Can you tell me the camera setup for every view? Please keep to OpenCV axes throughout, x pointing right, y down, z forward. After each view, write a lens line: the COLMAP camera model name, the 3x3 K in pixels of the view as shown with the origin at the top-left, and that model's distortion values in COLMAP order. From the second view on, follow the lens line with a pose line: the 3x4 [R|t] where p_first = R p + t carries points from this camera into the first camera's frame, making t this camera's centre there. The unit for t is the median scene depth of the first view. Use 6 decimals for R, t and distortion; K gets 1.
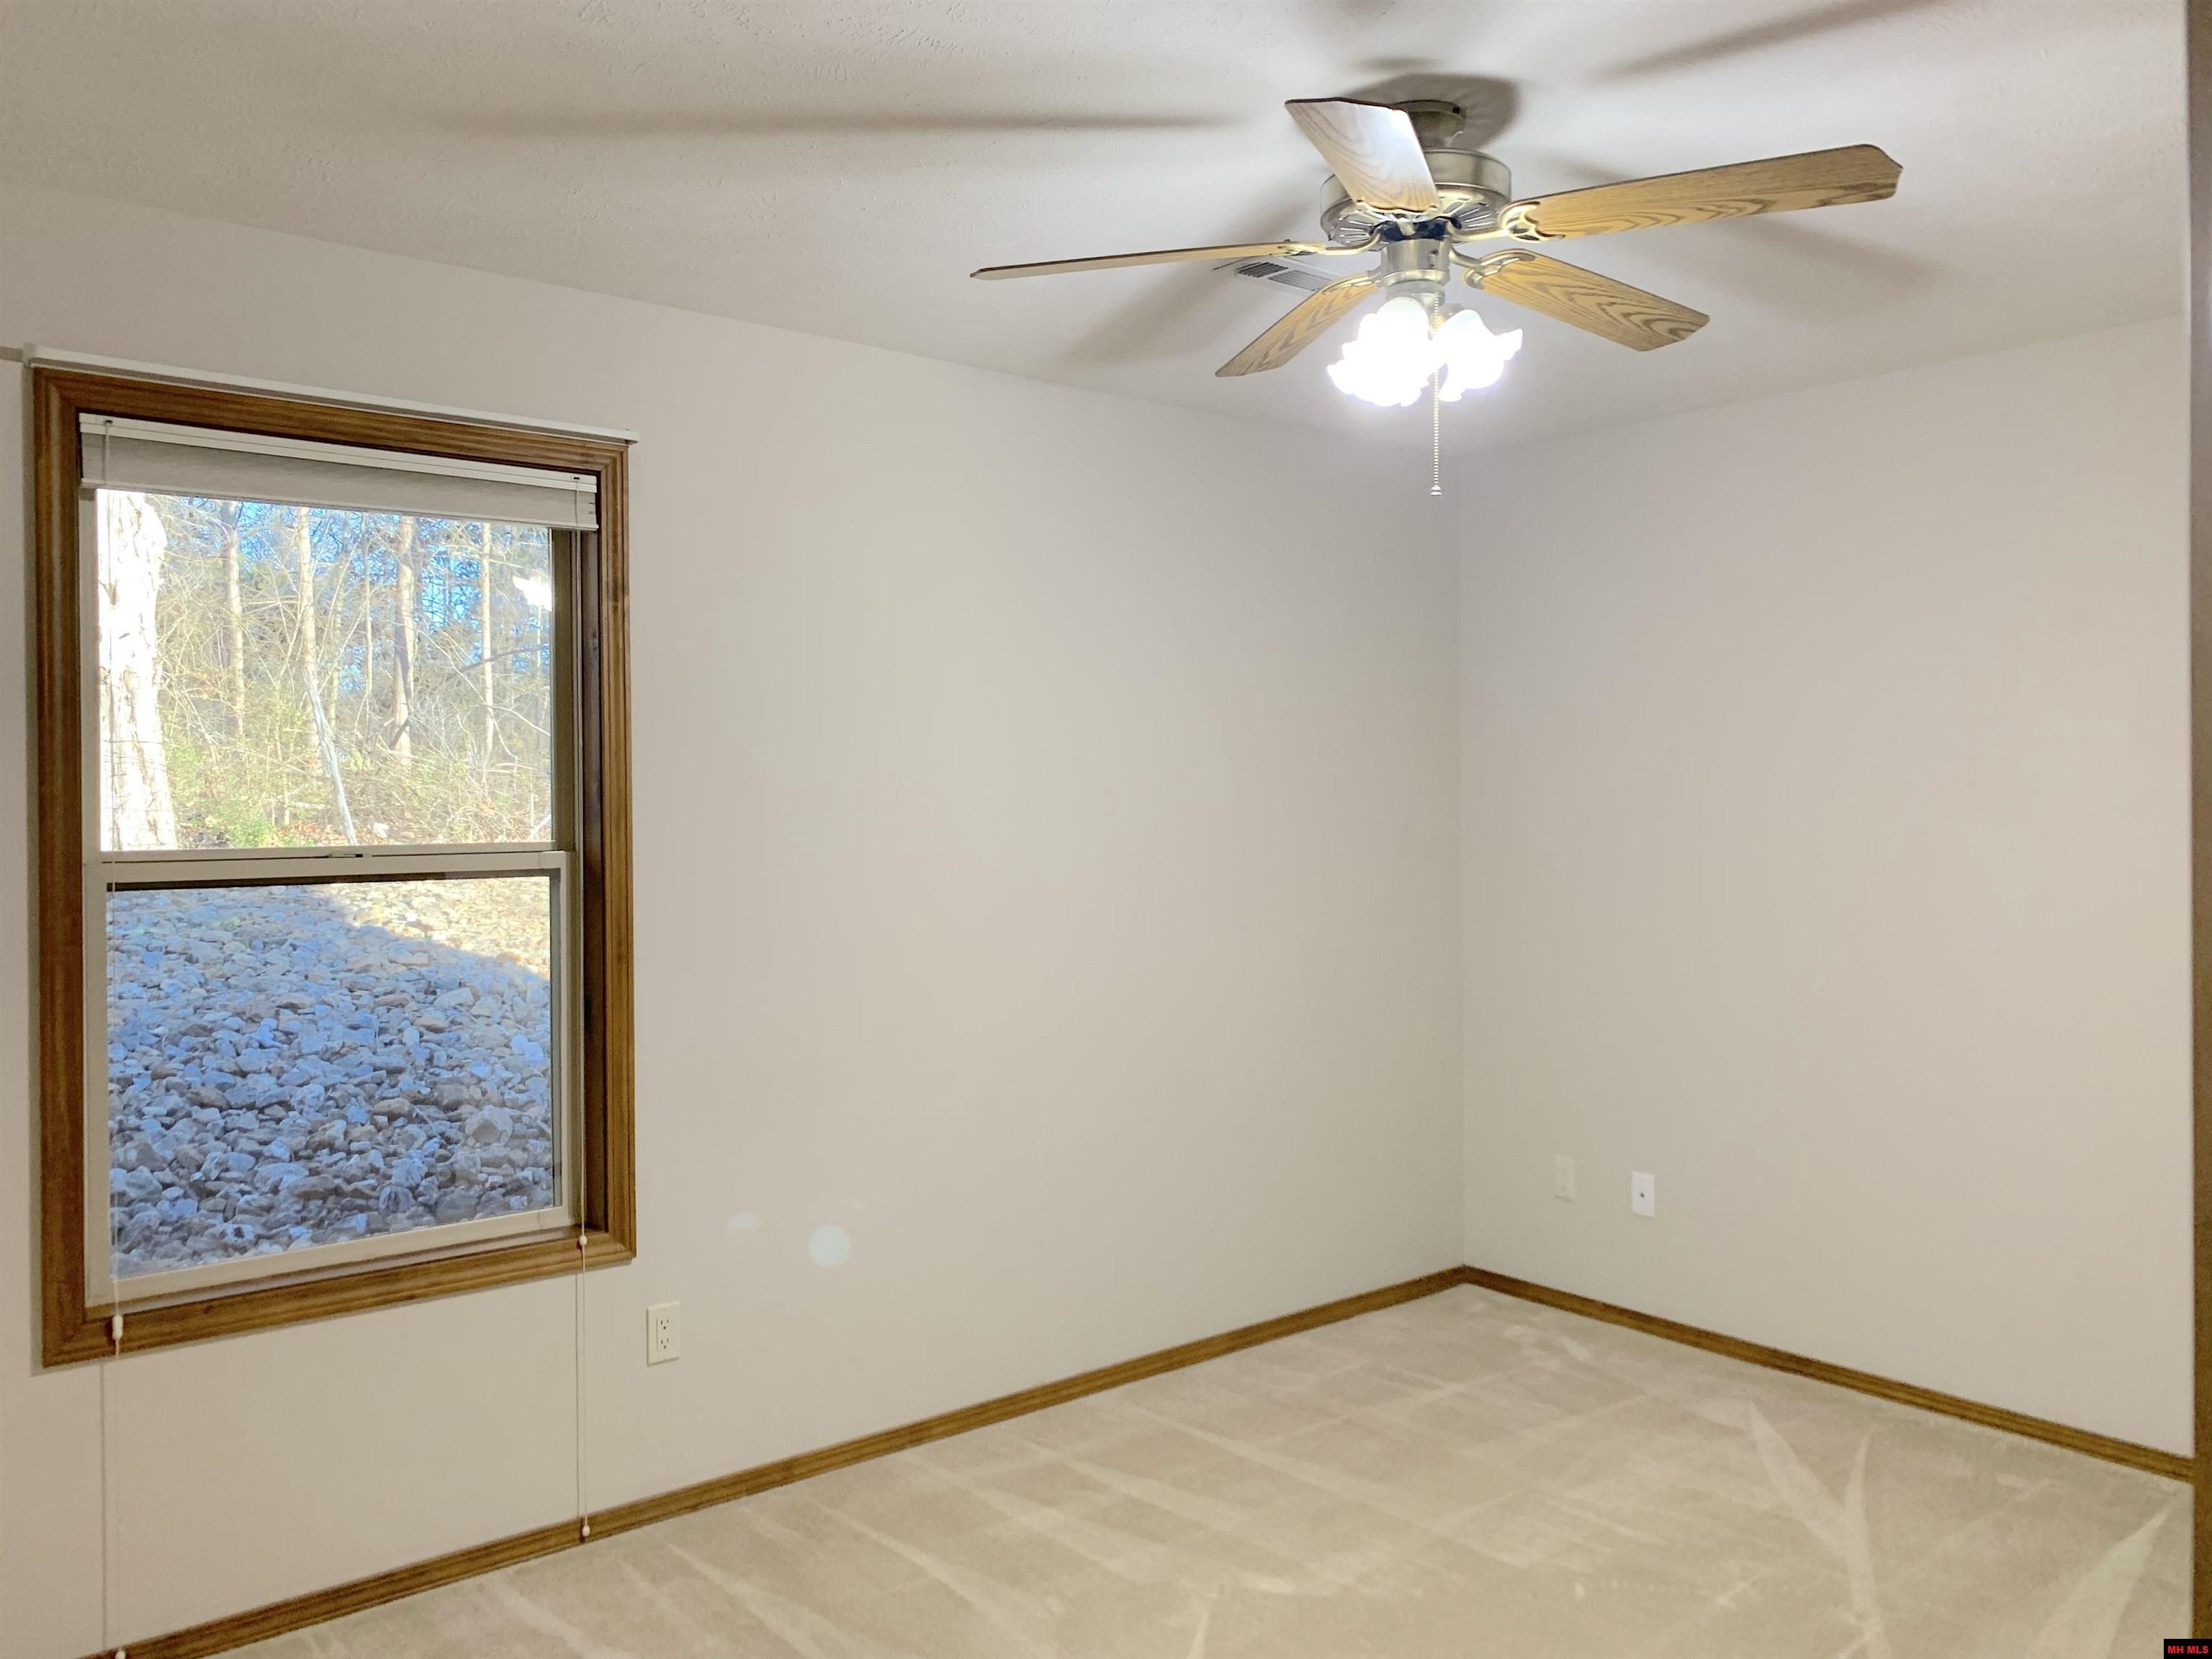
lens RADIAL K [[1680.1, 0, 1111.0], [0, 1680.1, 816.9], [0, 0, 1]] dist [0.044595, -0.076718]
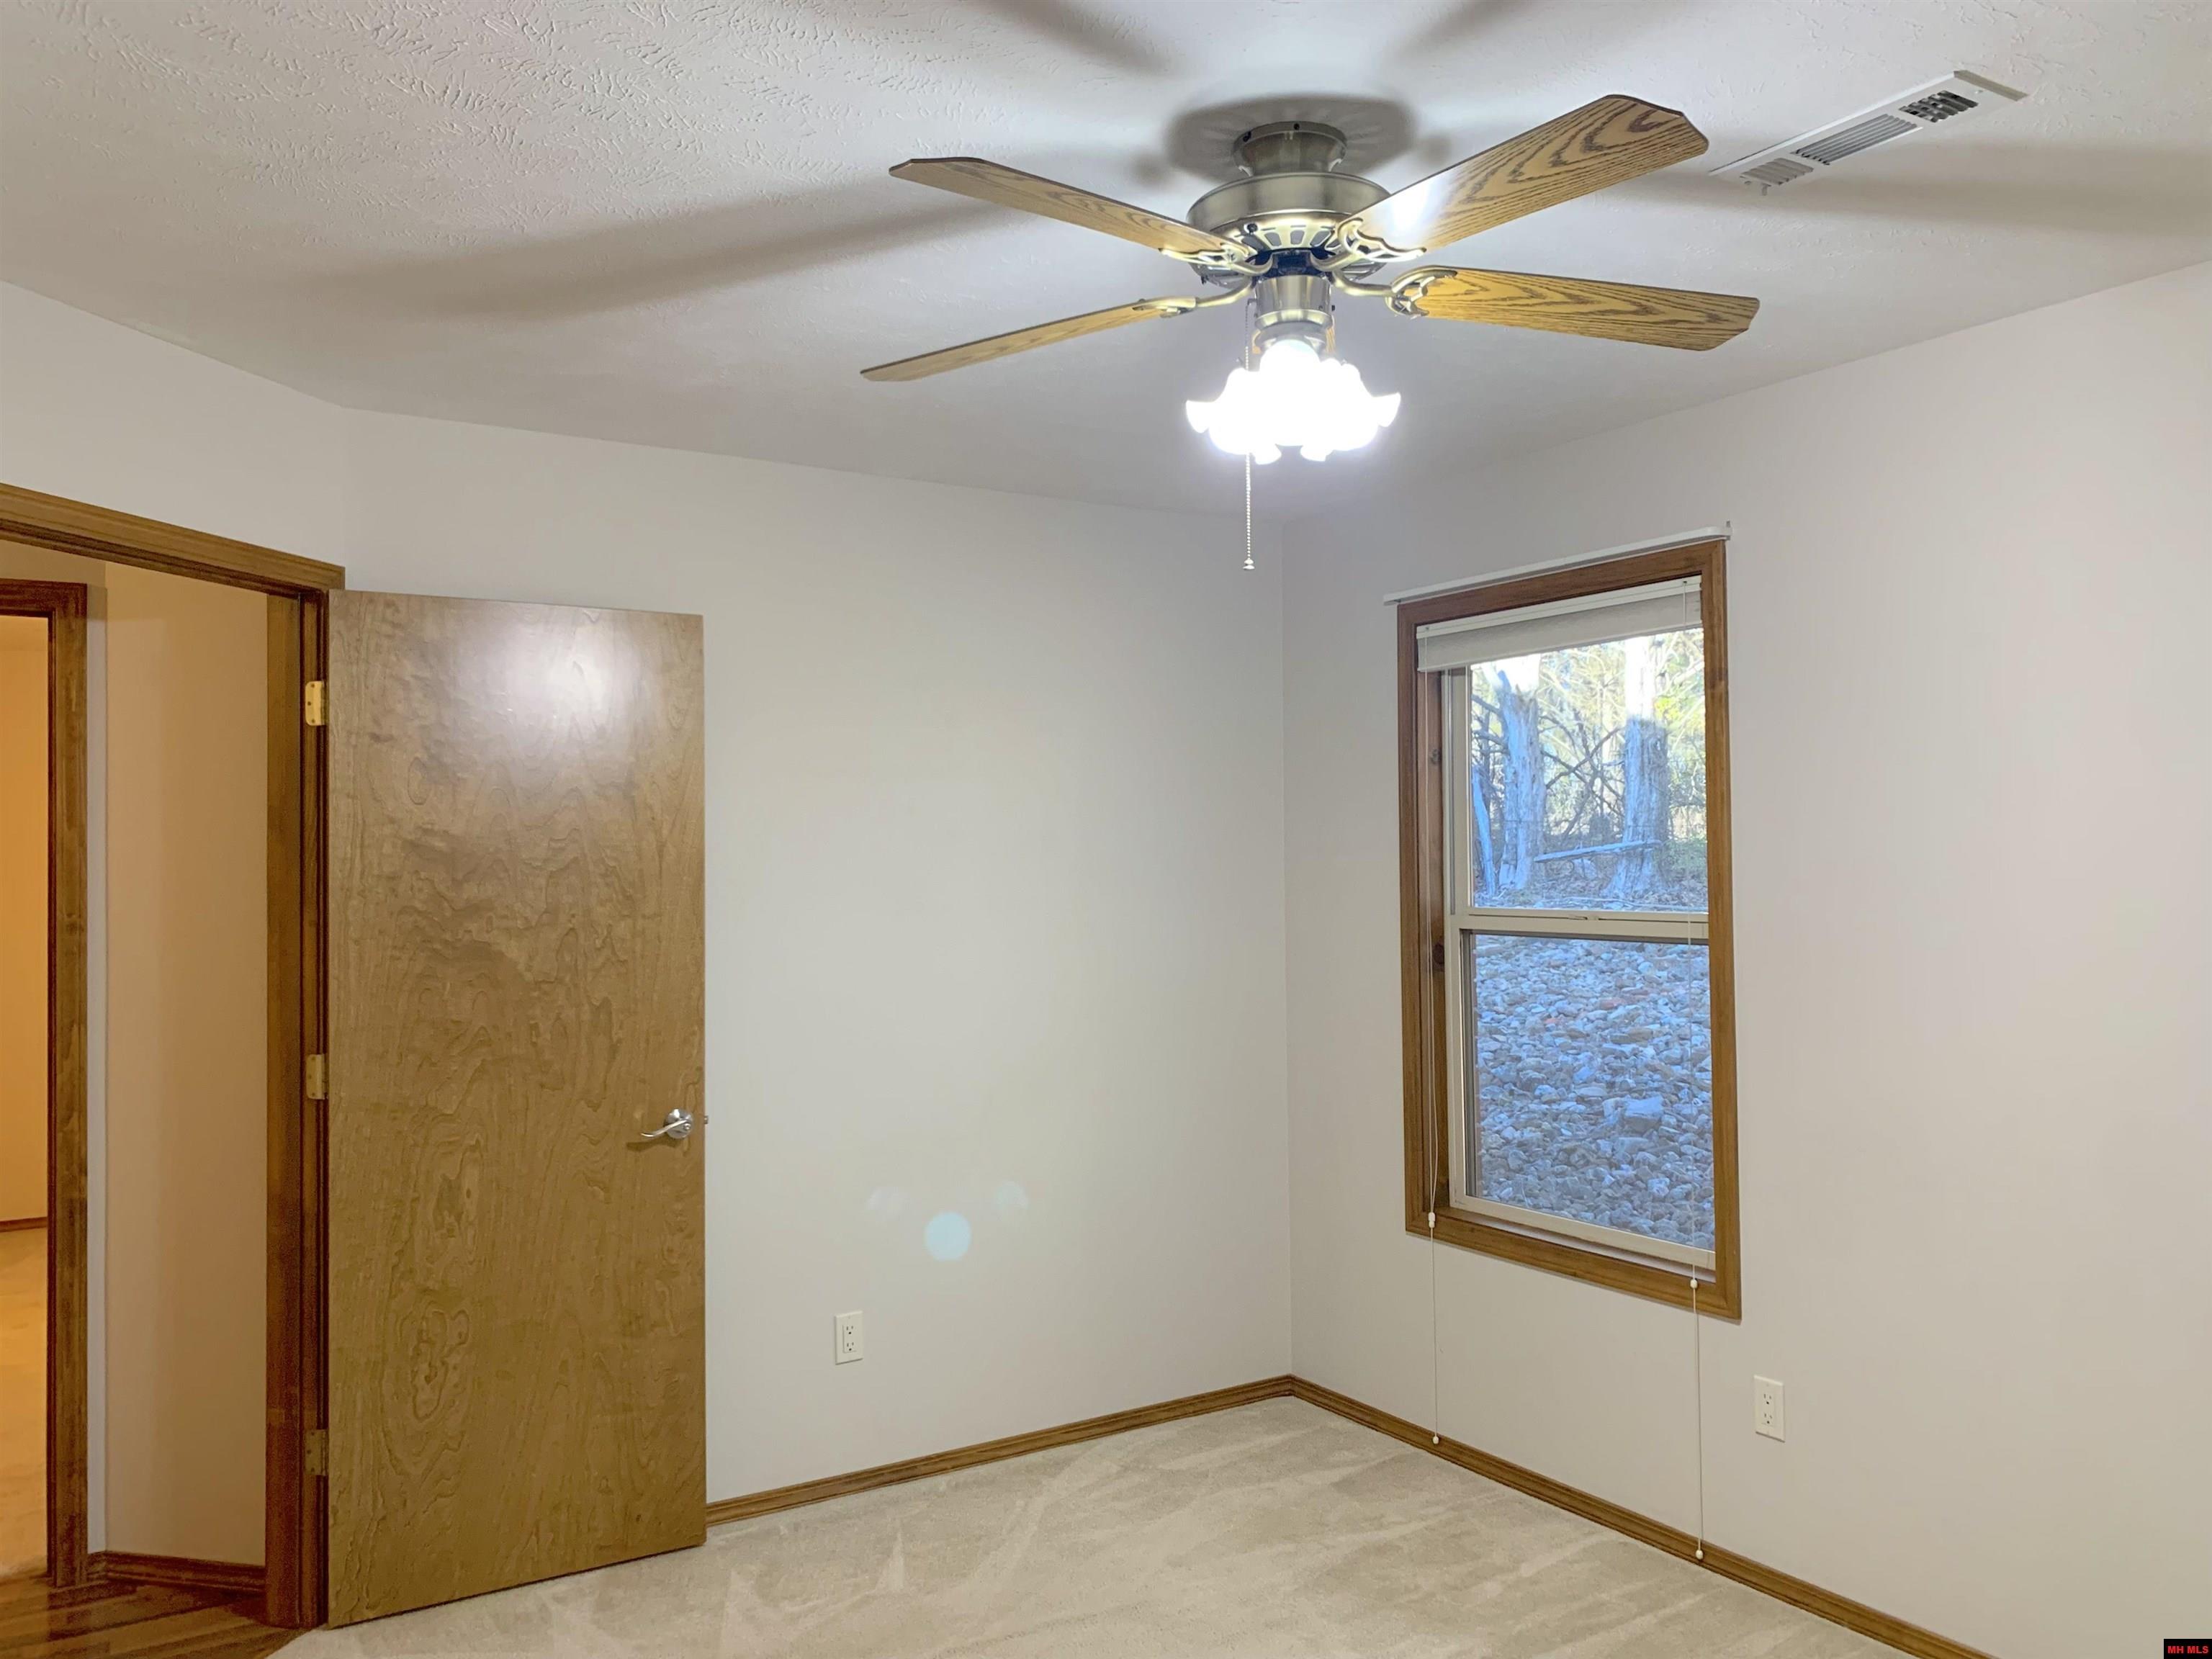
lens RADIAL K [[1680.1, 0, 1111.0], [0, 1680.1, 816.9], [0, 0, 1]] dist [0.044595, -0.076718]
pose [[-0.130280, -0.016272, -0.991344, 0.942627], [0.005627, 0.999837, -0.017151, -0.036245], [0.991461, -0.007813, -0.130167, 0.892943]]
